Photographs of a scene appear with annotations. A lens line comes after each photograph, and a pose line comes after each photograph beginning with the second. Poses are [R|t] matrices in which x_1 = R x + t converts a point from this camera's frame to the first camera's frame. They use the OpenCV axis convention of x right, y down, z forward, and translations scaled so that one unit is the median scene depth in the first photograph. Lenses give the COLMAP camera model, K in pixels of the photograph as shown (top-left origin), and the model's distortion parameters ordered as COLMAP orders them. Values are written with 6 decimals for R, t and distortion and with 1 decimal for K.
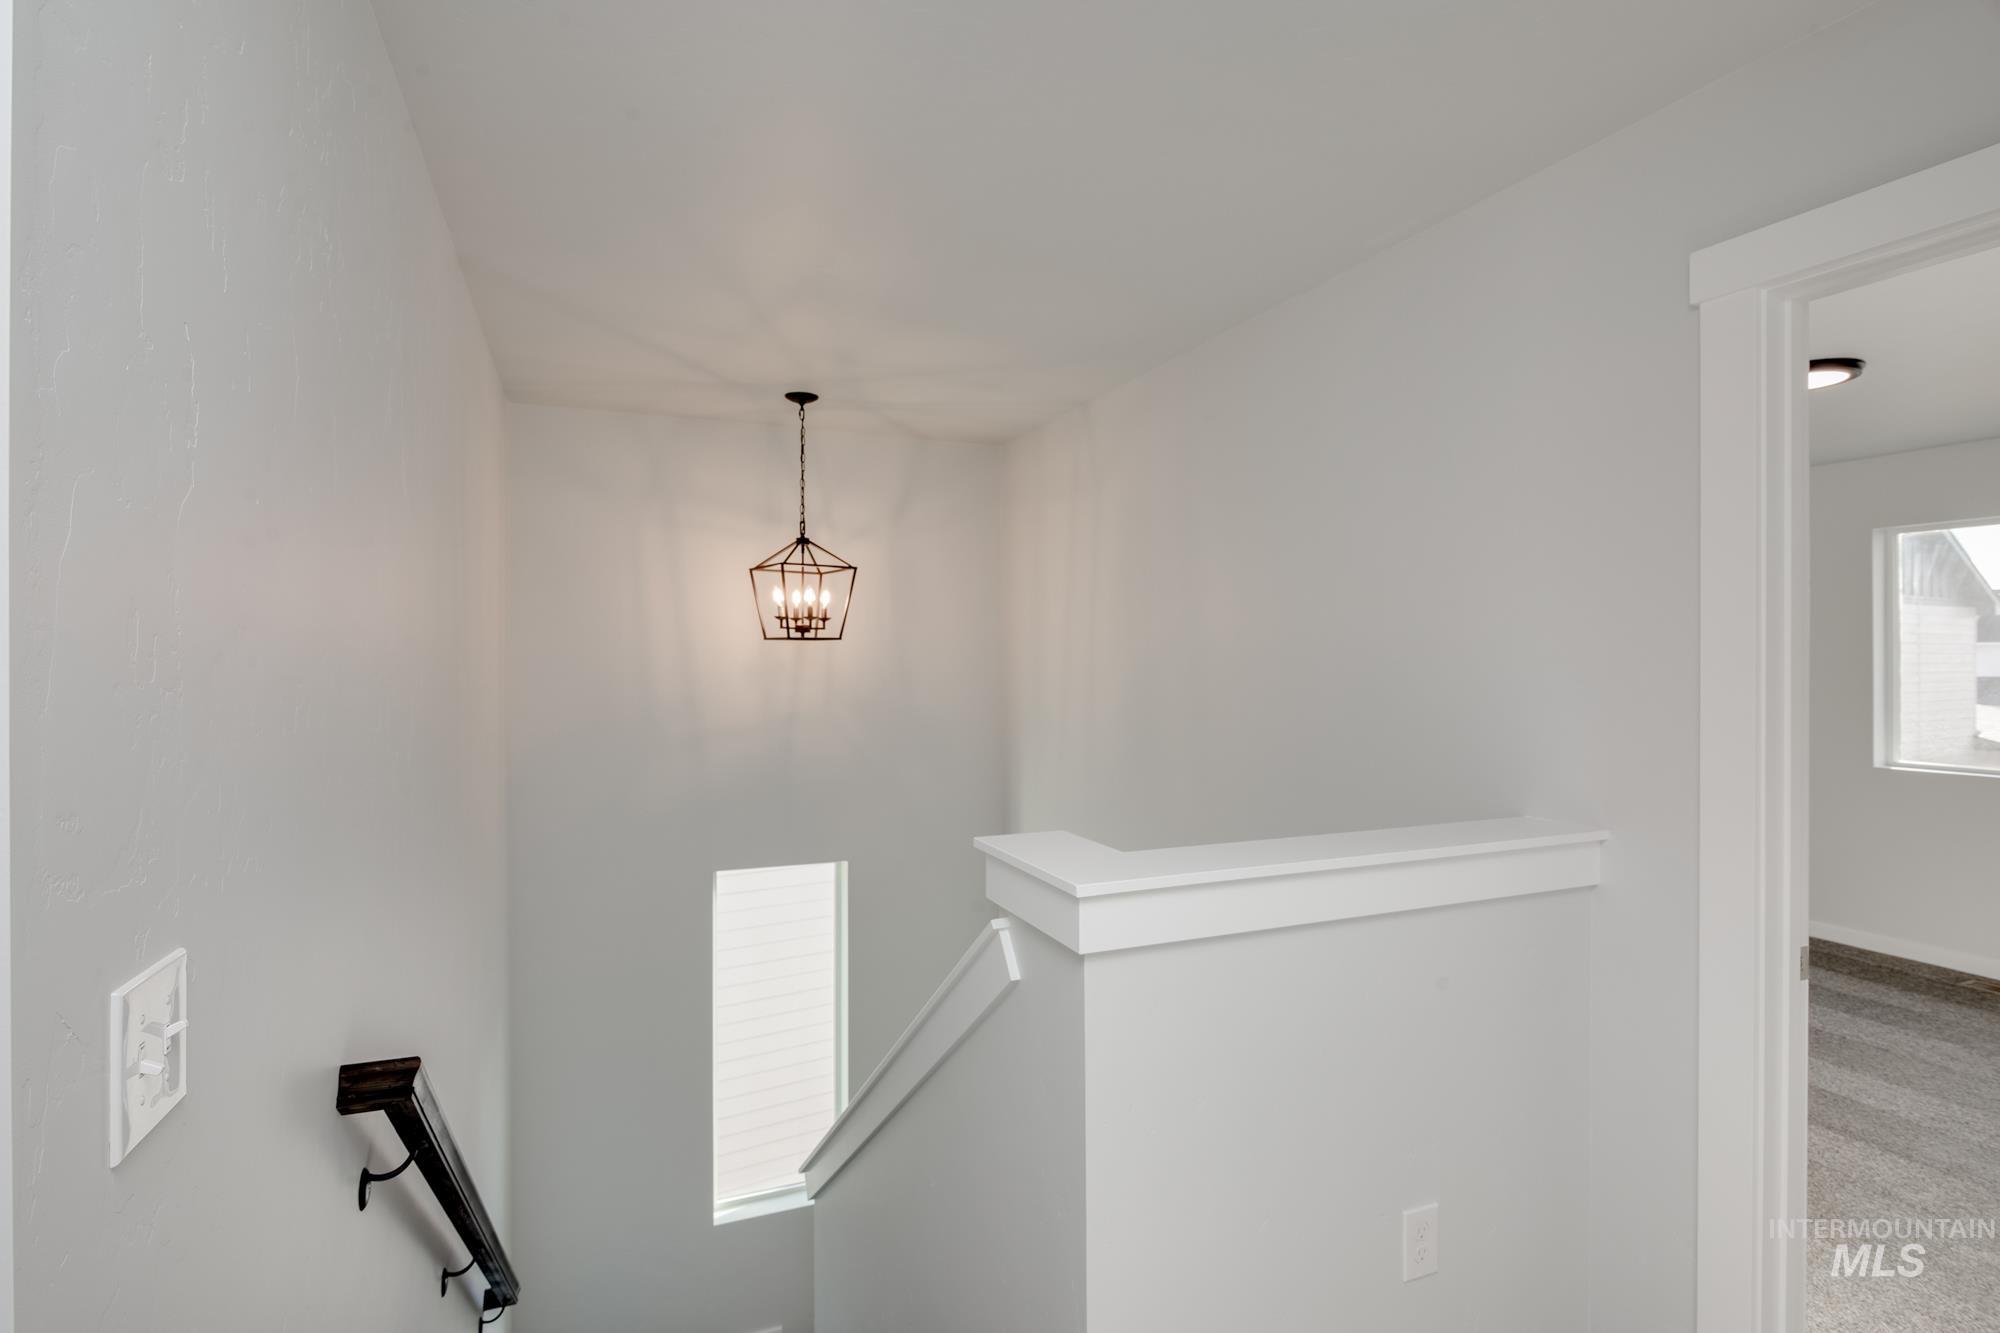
lens RADIAL K [[983.2, 0, 1004.0], [0, 983.2, 663.1], [0, 0, 1]] dist [-0.002938, -0.000170]
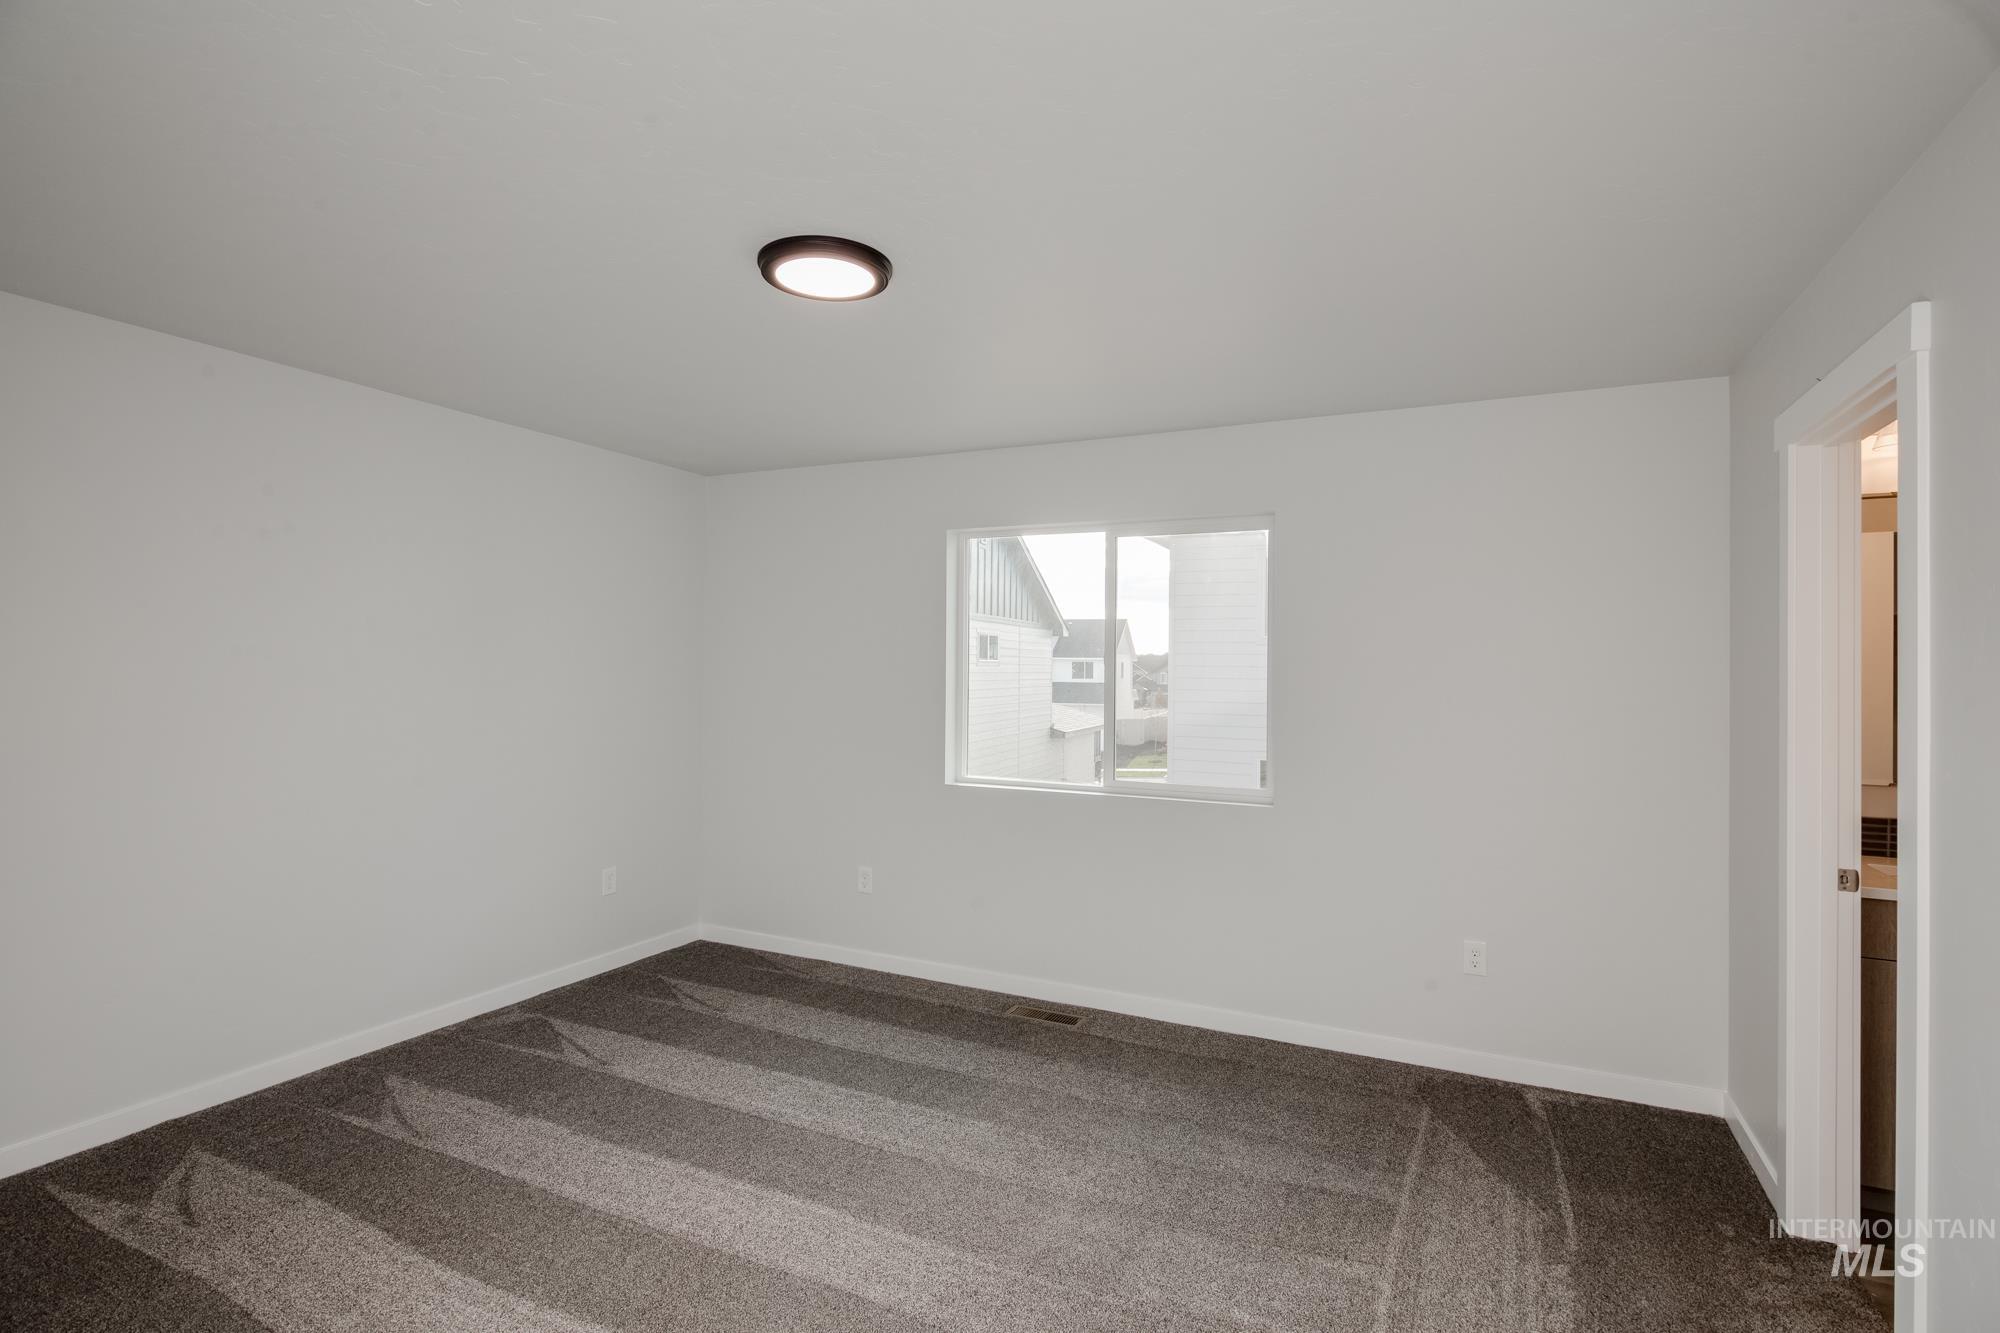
lens RADIAL K [[983.2, 0, 998.5], [0, 983.2, 667.6], [0, 0, 1]] dist [-0.002938, -0.000170]
pose [[0.749724, 0.013250, 0.661618, 0.301642], [-0.014259, 0.999891, -0.003867, -0.002903], [-0.661597, -0.006535, 0.749831, 0.262633]]
